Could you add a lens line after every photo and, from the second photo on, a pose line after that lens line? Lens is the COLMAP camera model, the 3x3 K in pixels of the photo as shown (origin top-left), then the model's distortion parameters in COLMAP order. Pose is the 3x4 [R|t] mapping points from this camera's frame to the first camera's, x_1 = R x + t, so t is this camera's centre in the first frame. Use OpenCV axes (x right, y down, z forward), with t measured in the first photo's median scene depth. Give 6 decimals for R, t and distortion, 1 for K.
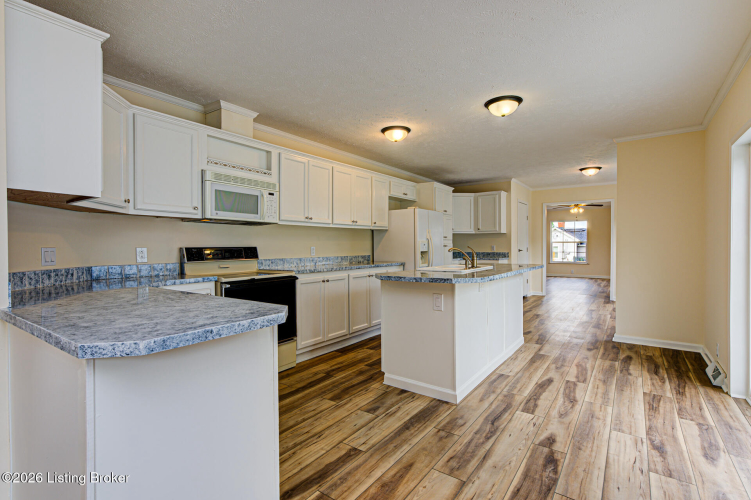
lens RADIAL K [[347.9, 0, 376.0], [0, 347.9, 256.0], [0, 0, 1]] dist [-0.000438, 0.003148]
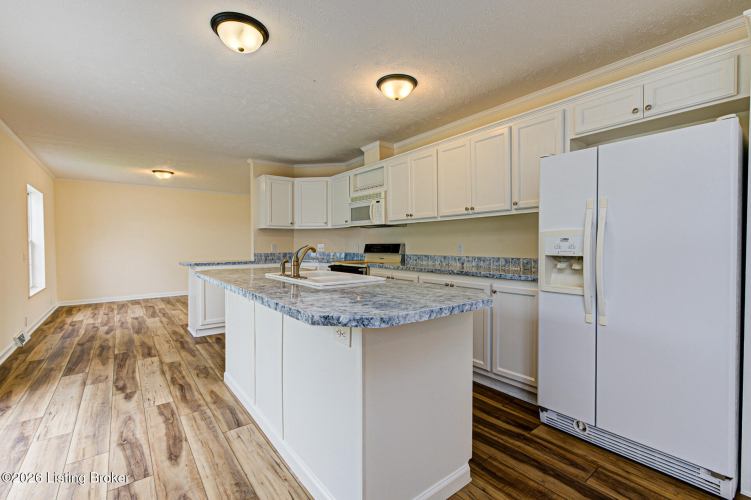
lens RADIAL K [[334.4, 0, 373.5], [0, 334.4, 247.9], [0, 0, 1]] dist [0.005379, -0.001232]
pose [[-0.284412, 0.012375, -0.958622, 1.108784], [-0.027372, 0.999404, 0.021023, -0.046949], [0.958311, 0.032218, -0.283903, 1.716141]]
